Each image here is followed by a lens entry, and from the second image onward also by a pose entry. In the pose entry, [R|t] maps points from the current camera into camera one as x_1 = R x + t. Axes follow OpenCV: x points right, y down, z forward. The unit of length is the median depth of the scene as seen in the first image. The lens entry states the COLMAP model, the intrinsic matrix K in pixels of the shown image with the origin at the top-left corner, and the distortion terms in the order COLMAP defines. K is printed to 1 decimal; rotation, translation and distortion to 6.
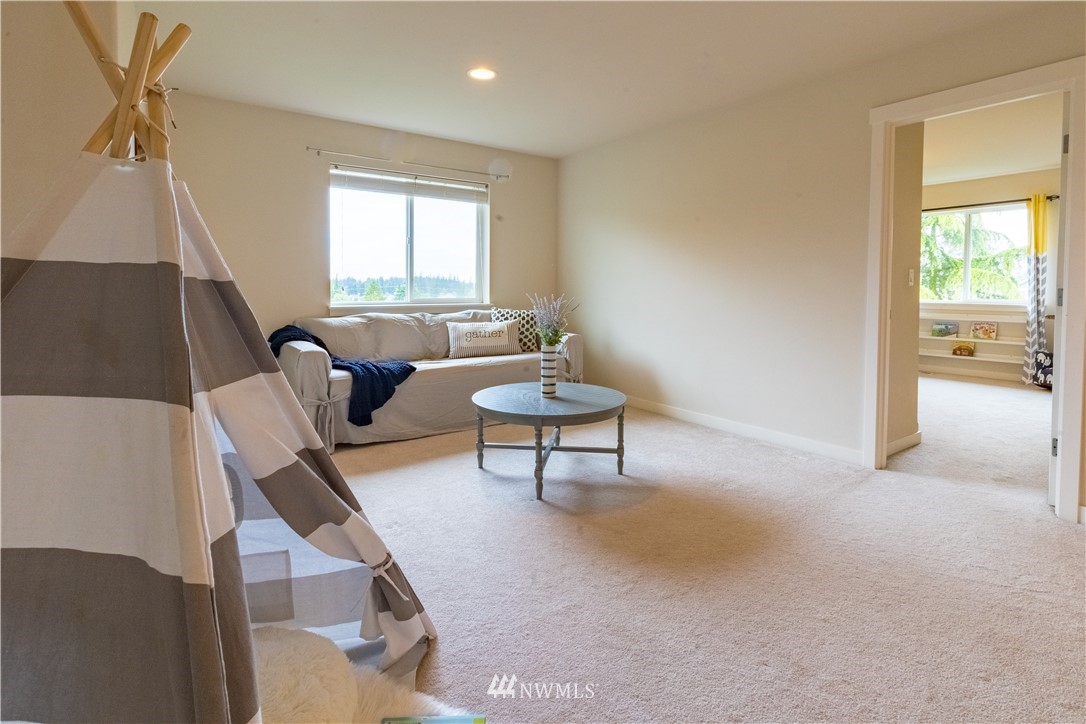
lens RADIAL K [[517.7, 0, 542.7], [0, 517.7, 310.0], [0, 0, 1]] dist [-0.001279, 0.001601]
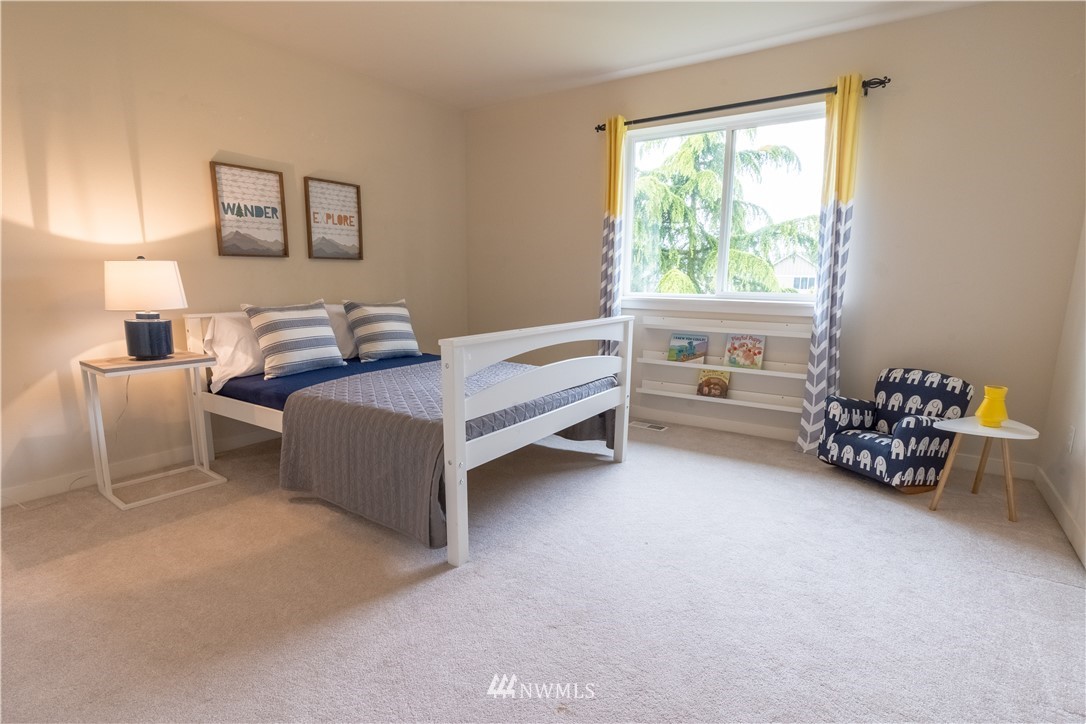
lens RADIAL K [[542.0, 0, 545.4], [0, 542.0, 385.0], [0, 0, 1]] dist [-0.000715, 0.000550]
pose [[0.931226, -0.068046, 0.358033, 0.447667], [0.009471, 0.986601, 0.162874, -0.019747], [-0.364319, -0.148282, 0.919393, 0.544304]]
